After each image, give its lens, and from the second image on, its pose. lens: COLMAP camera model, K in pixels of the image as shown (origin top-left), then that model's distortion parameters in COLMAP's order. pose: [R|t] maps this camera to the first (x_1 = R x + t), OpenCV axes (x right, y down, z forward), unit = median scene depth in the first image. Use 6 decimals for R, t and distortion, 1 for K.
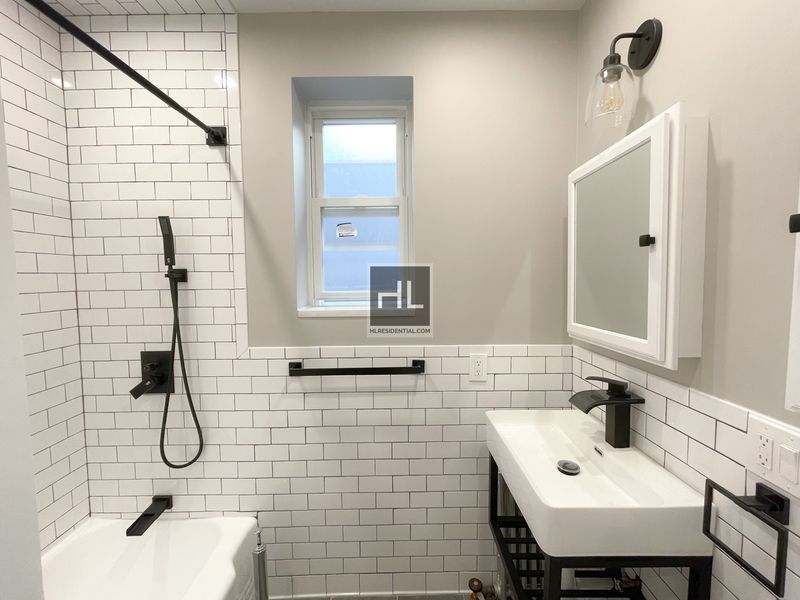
lens RADIAL K [[341.6, 0, 400.0], [0, 341.6, 300.0], [0, 0, 1]] dist [-0.000247, -0.000319]
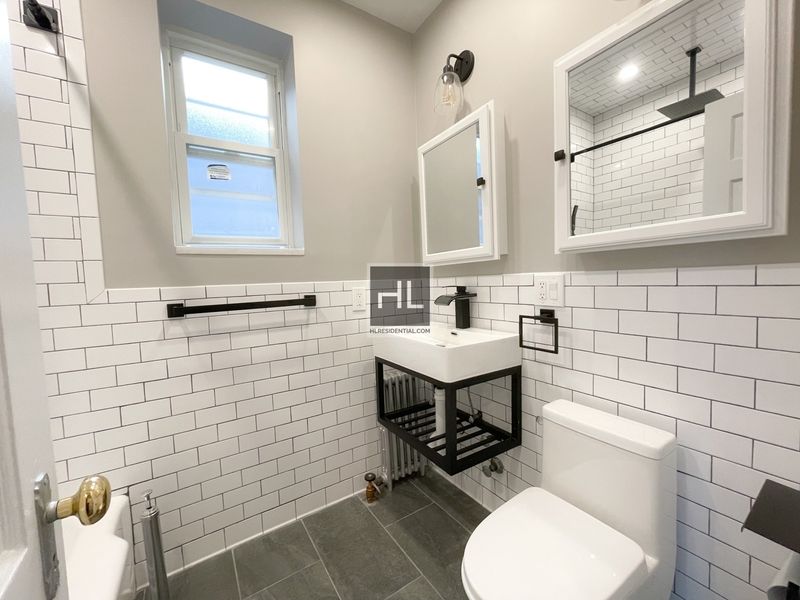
lens RADIAL K [[325.2, 0, 400.0], [0, 325.2, 300.0], [0, 0, 1]] dist [-0.000395, -0.000105]
pose [[0.842155, -0.053379, 0.536587, -0.272029], [0.061988, 0.998075, 0.001998, 0.212059], [-0.535660, 0.031579, 0.843843, -0.047721]]
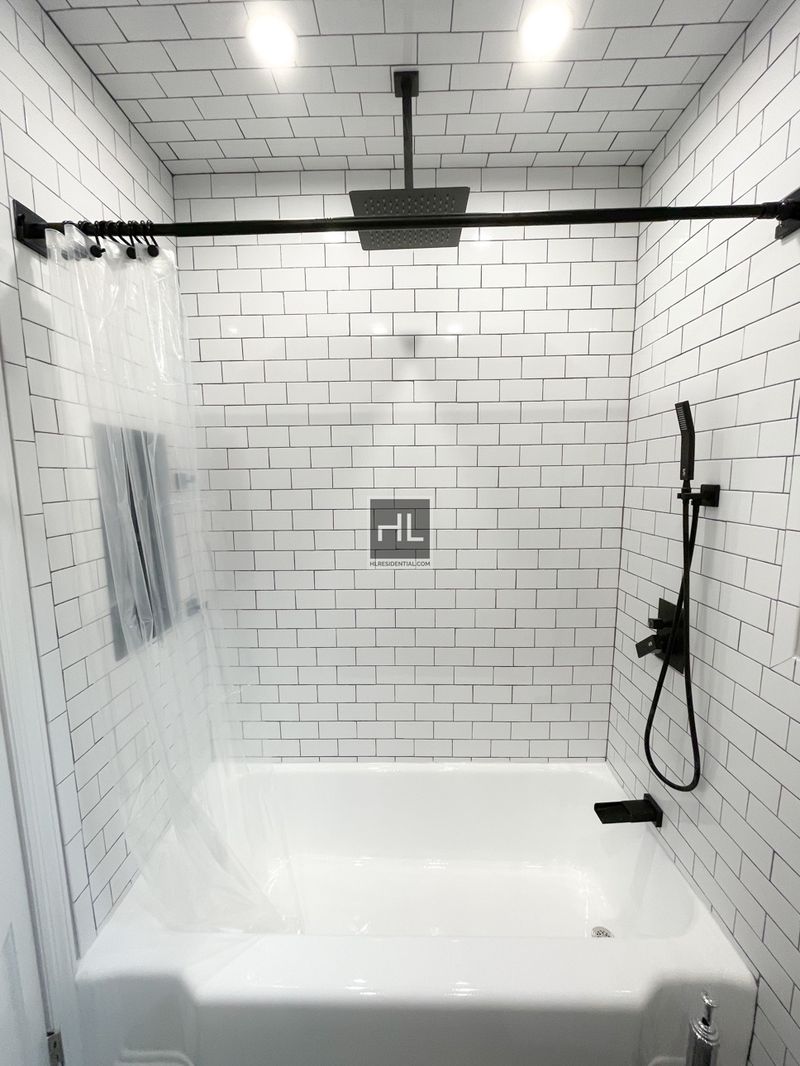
lens RADIAL K [[433.4, 0, 400.0], [0, 433.4, 533.0], [0, 0, 1]] dist [-0.000395, -0.000105]
pose [[-0.025755, 0.143146, -0.989366, 0.139093], [-0.053952, 0.988053, 0.144361, -0.086853], [0.998211, 0.057097, -0.017724, 0.467206]]
